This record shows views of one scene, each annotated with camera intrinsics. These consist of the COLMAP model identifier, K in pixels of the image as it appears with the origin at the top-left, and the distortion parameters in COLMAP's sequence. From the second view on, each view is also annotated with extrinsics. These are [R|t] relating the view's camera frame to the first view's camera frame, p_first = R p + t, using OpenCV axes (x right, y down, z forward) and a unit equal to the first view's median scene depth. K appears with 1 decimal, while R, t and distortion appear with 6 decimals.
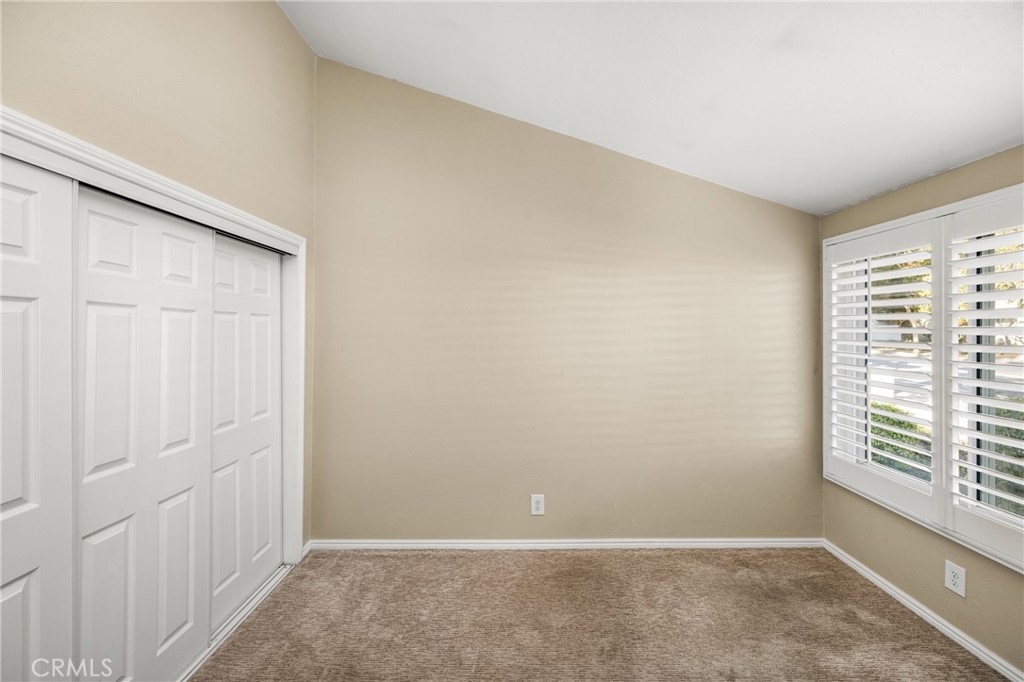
lens RADIAL K [[425.9, 0, 509.9], [0, 425.9, 322.1], [0, 0, 1]] dist [-0.000258, -0.000506]
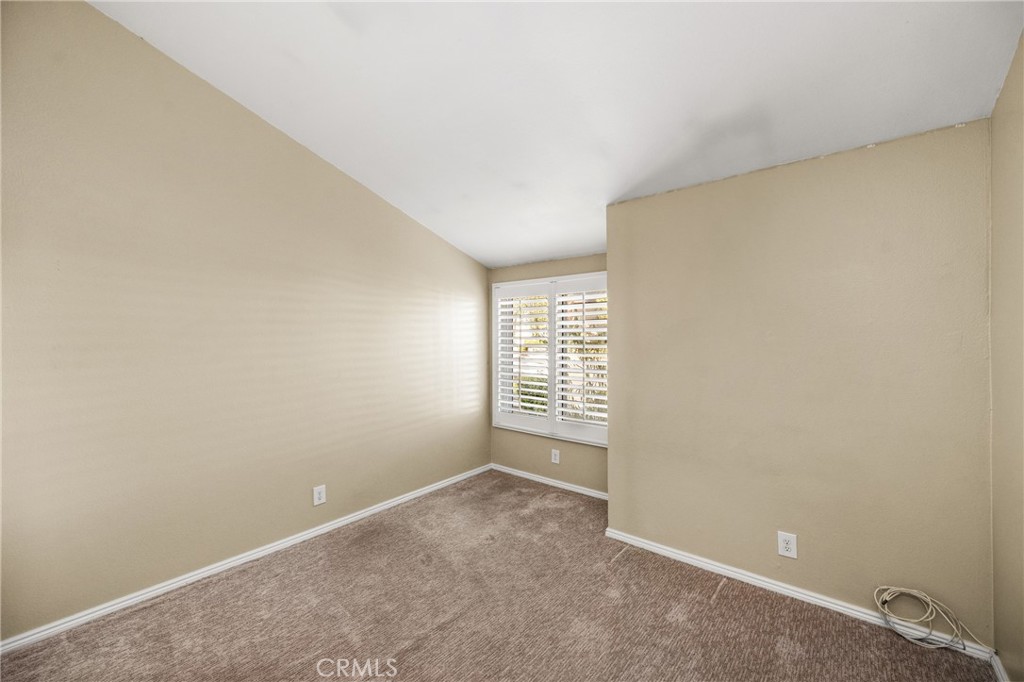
lens RADIAL K [[425.9, 0, 509.9], [0, 425.9, 322.1], [0, 0, 1]] dist [-0.000258, -0.000506]
pose [[0.624927, 0.023444, 0.780331, -0.557666], [-0.011624, 0.999718, -0.020726, -0.009567], [-0.780597, 0.003882, 0.625023, -0.102962]]
